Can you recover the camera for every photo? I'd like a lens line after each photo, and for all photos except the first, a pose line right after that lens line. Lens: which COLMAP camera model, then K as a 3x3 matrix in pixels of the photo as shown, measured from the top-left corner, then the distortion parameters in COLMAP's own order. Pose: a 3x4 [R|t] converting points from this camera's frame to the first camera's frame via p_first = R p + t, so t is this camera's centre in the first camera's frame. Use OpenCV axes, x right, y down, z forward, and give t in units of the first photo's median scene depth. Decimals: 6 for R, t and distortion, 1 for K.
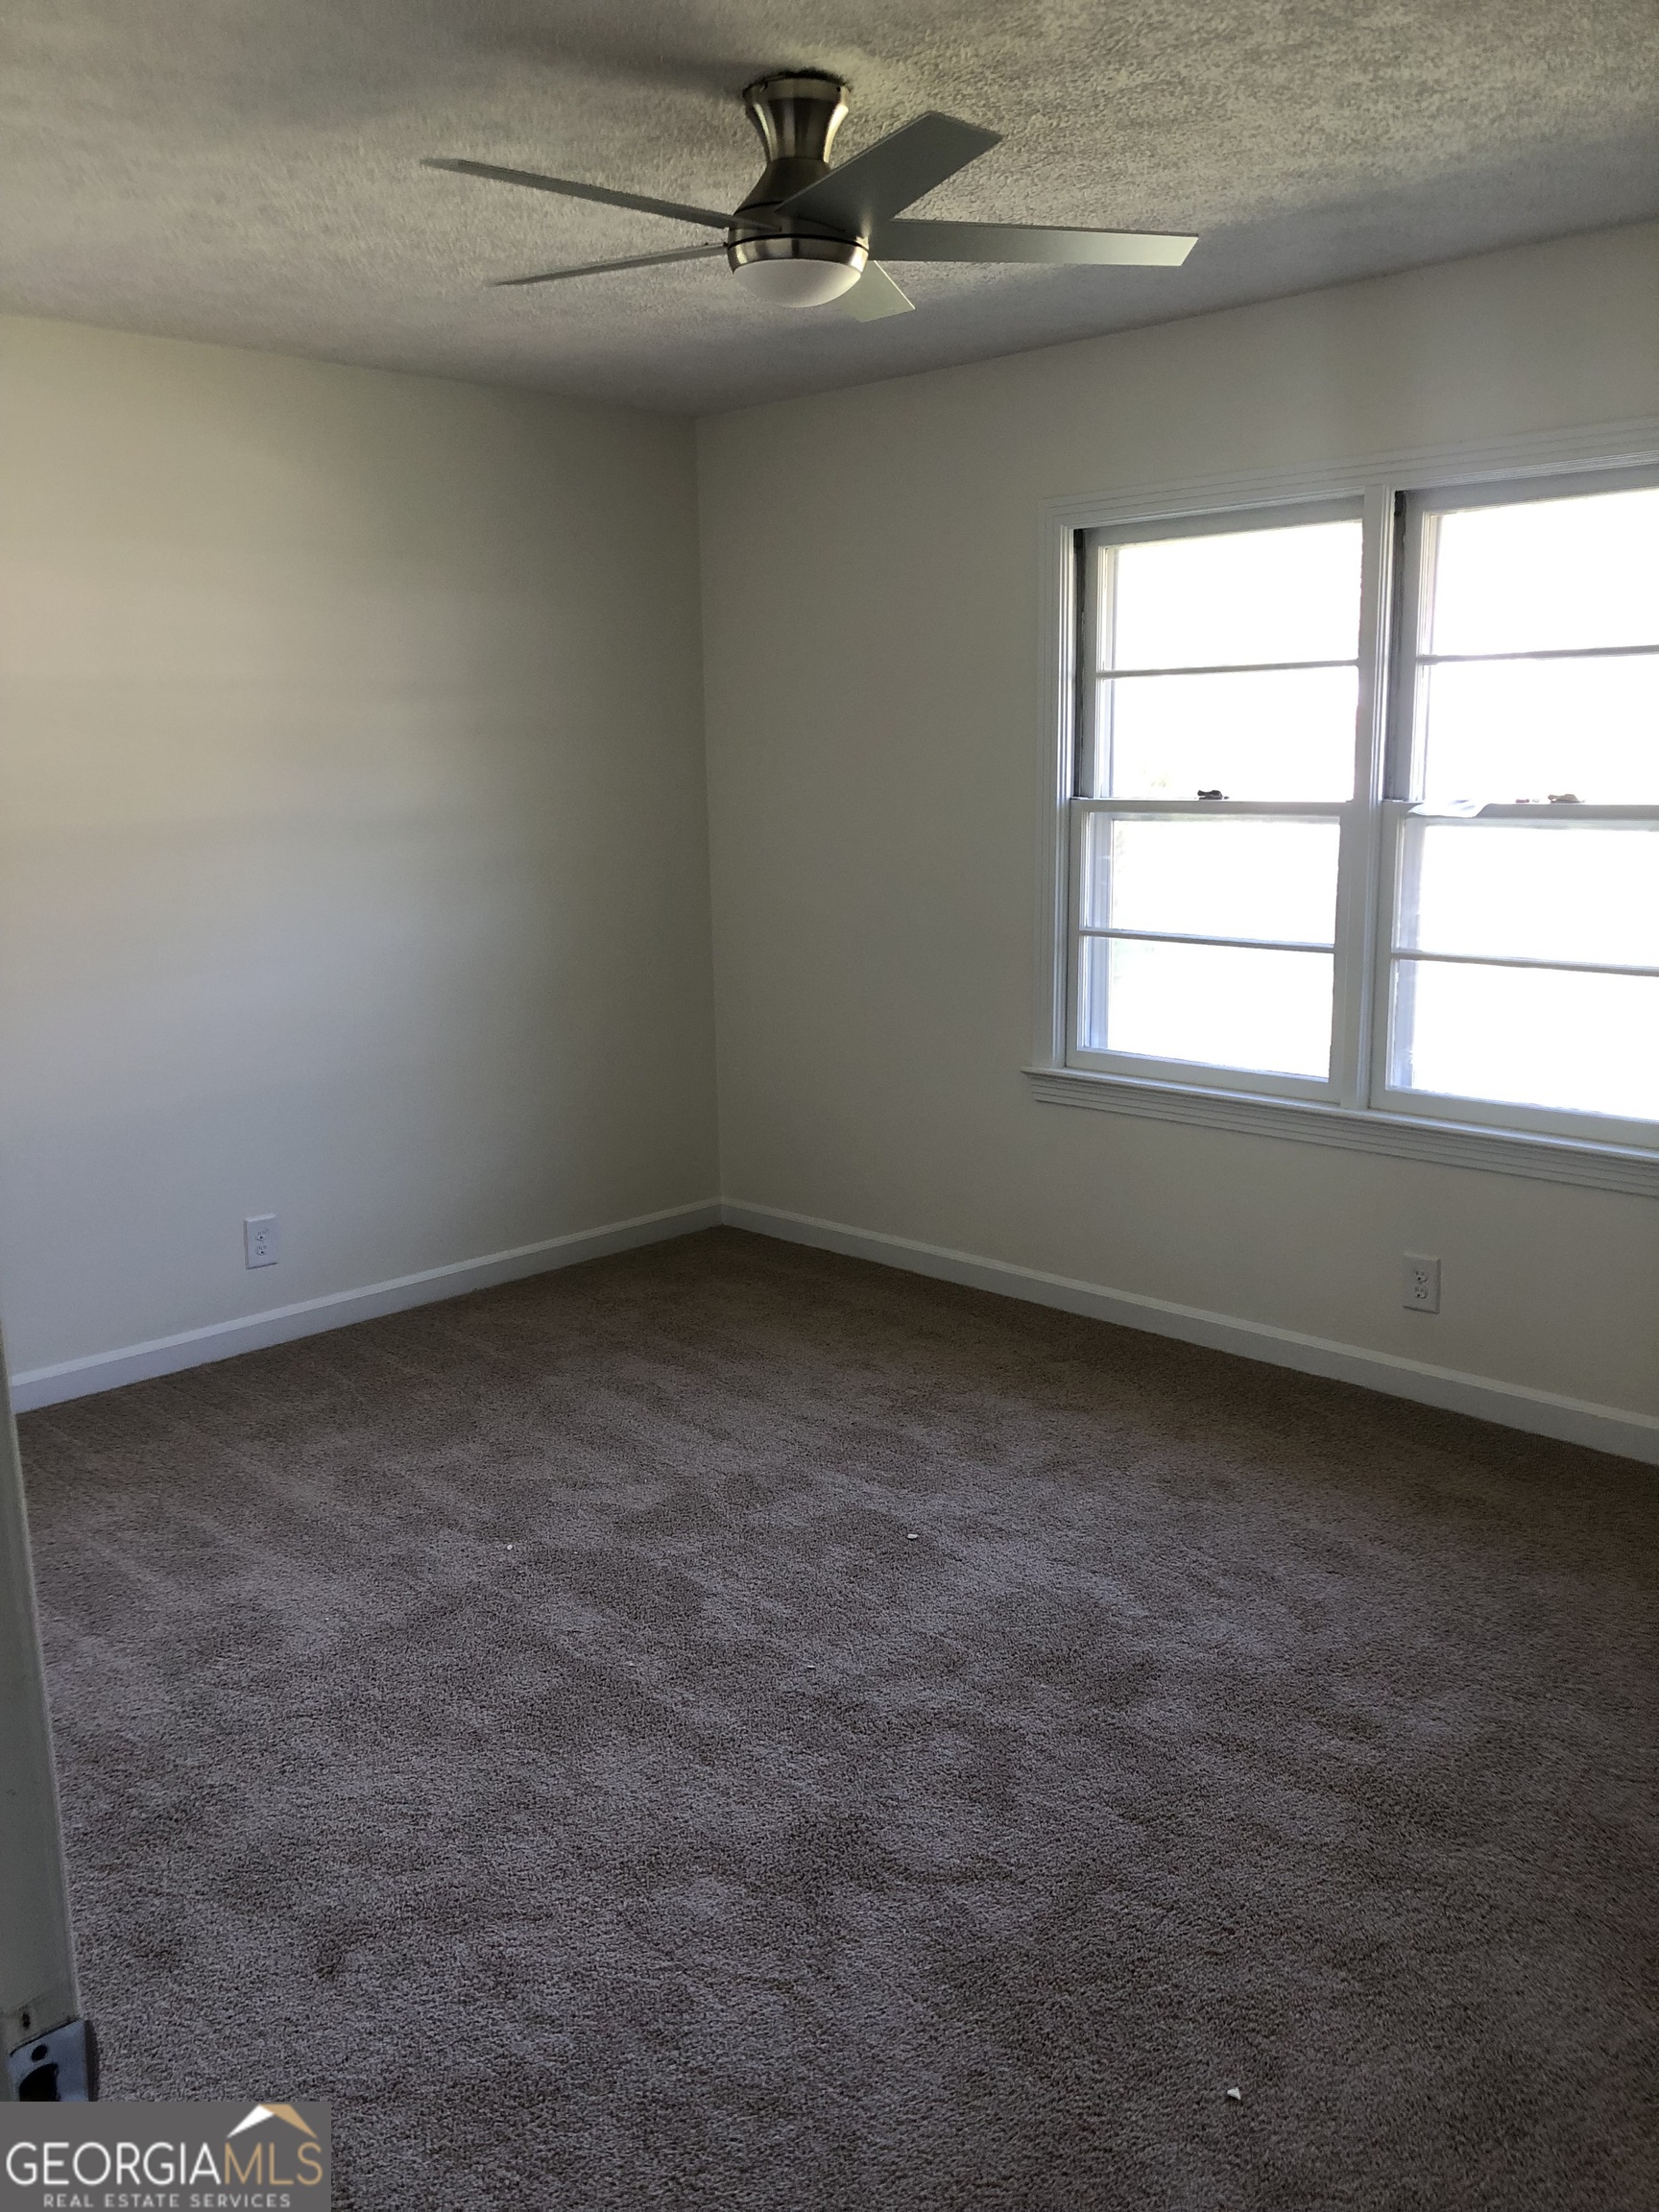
lens RADIAL K [[1822.8, 0, 834.4], [0, 1822.8, 1102.7], [0, 0, 1]] dist [0.008373, 0.006872]
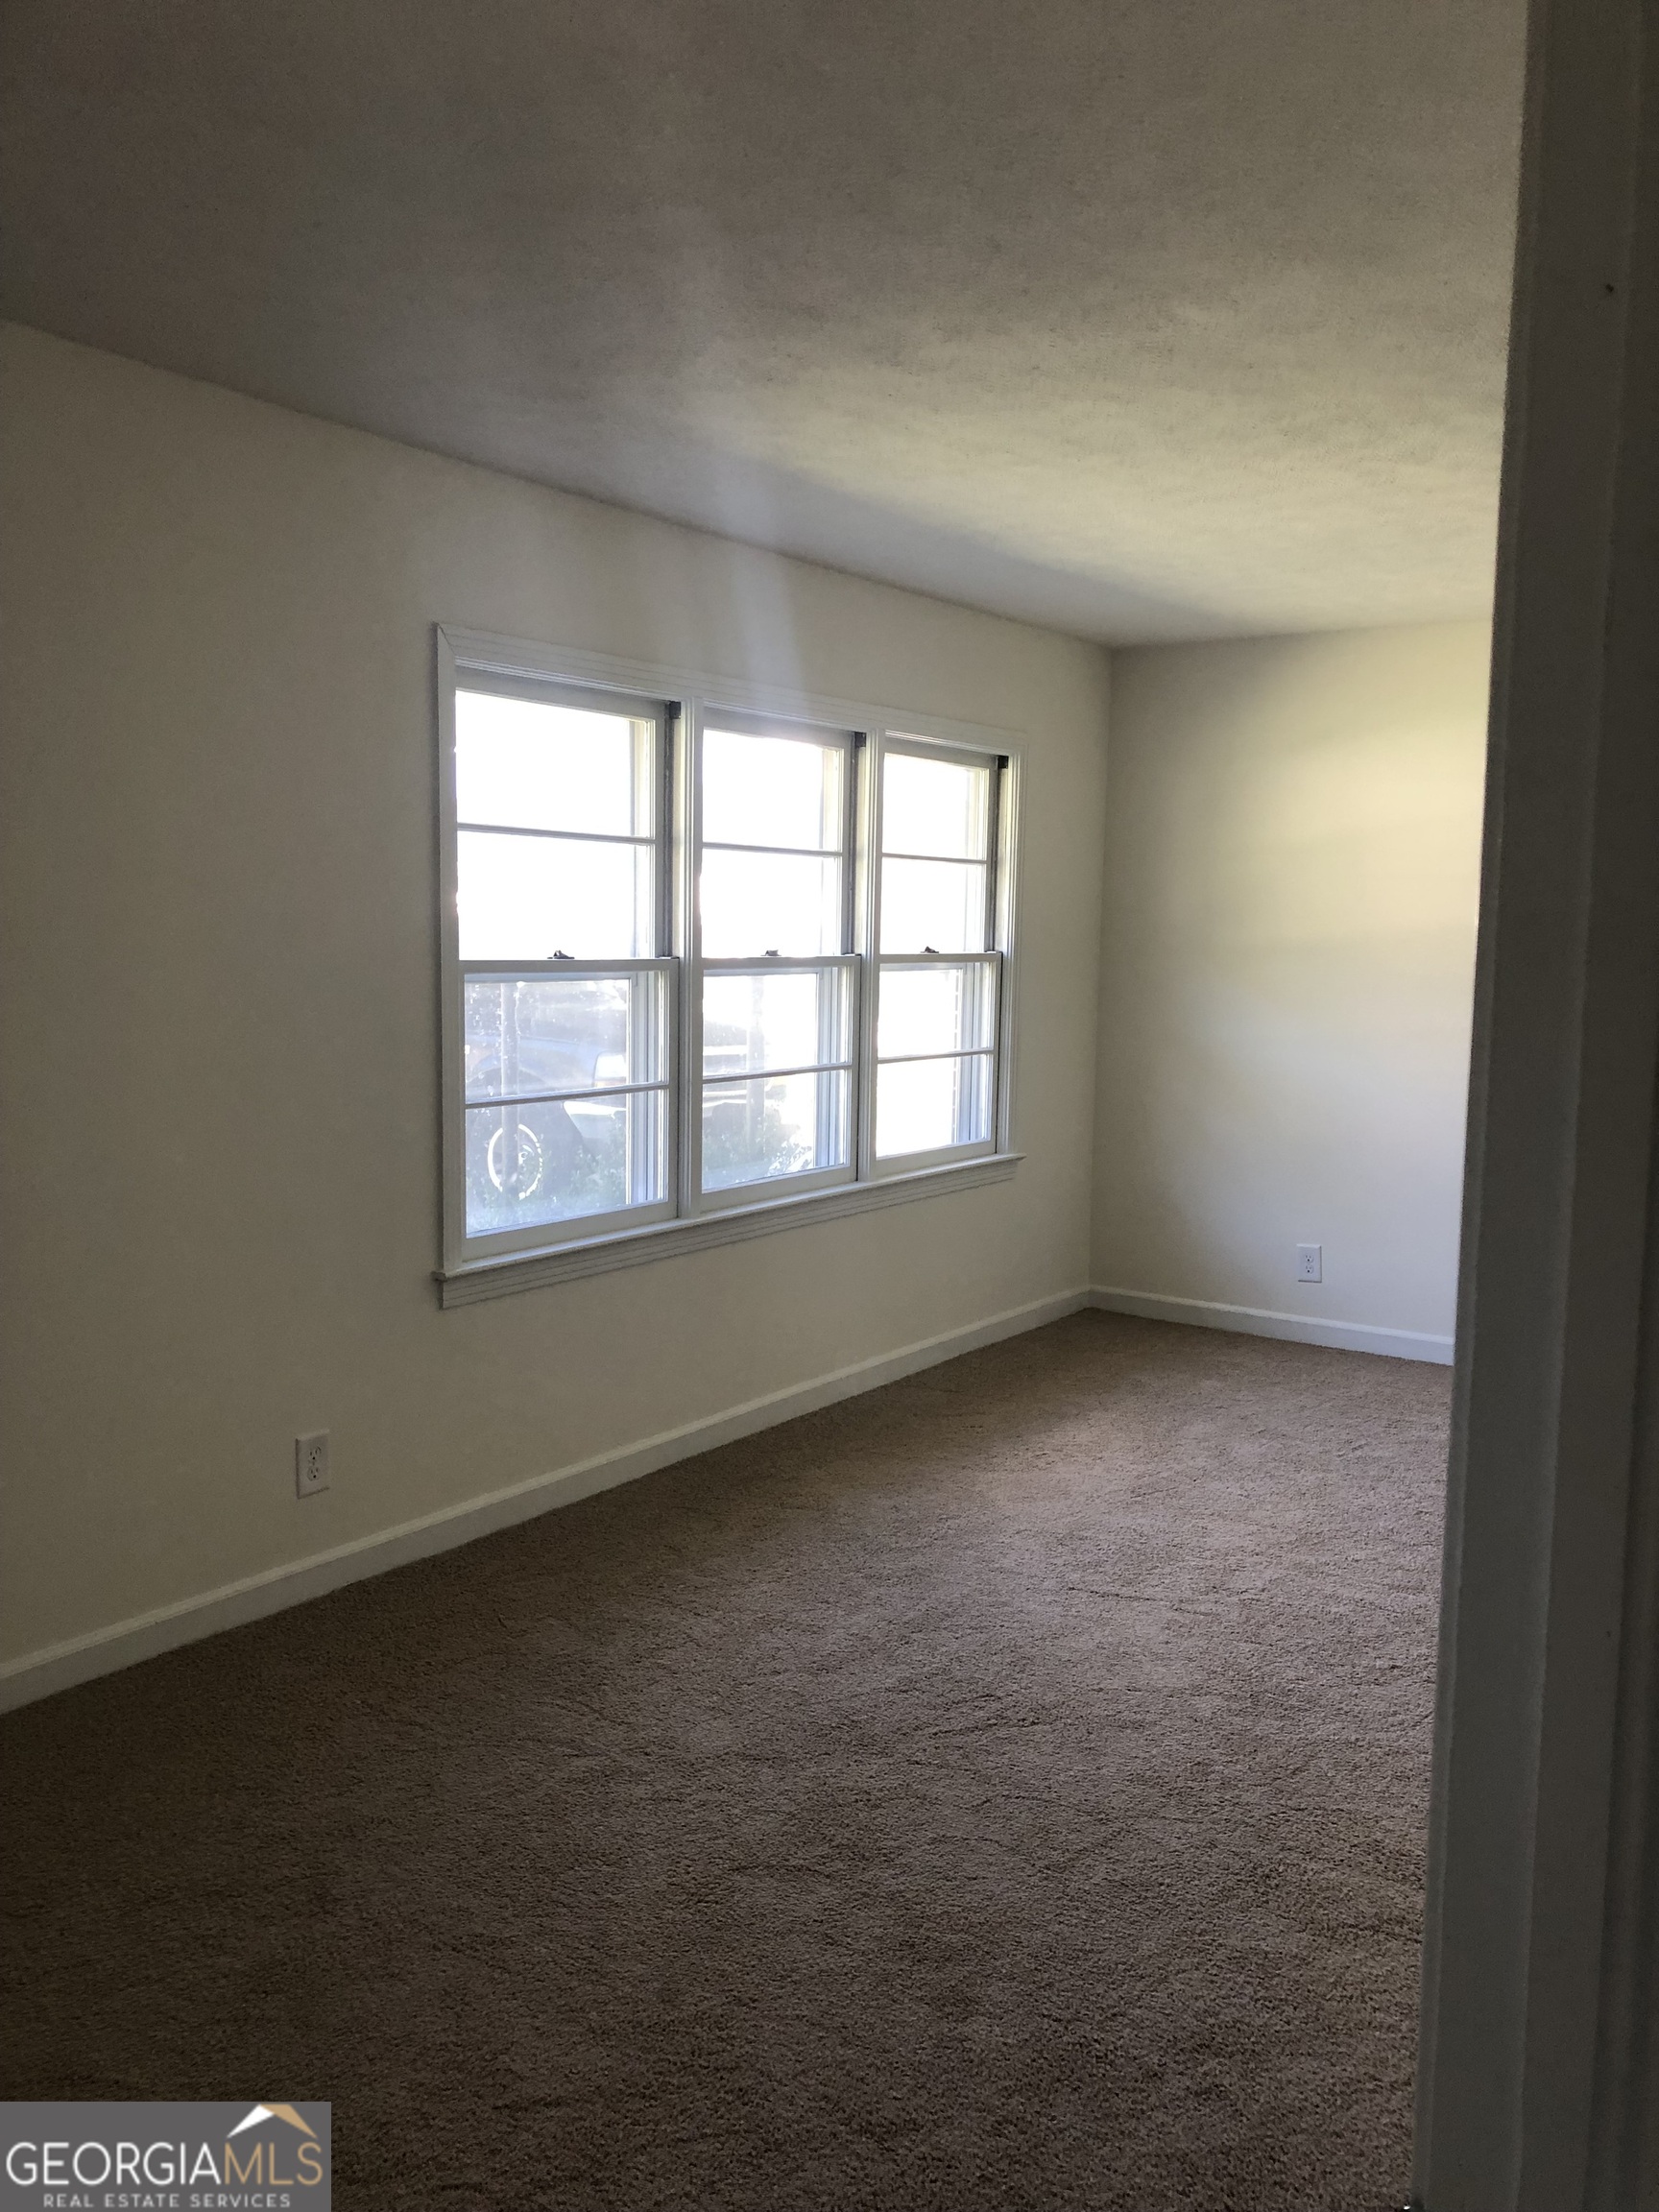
lens RADIAL K [[1822.8, 0, 834.4], [0, 1822.8, 1102.7], [0, 0, 1]] dist [0.008373, 0.006872]
pose [[-0.202987, -0.099457, 0.974117, -0.885206], [0.162197, 0.977670, 0.133619, -0.214229], [-0.965654, 0.185122, -0.182323, 1.133017]]
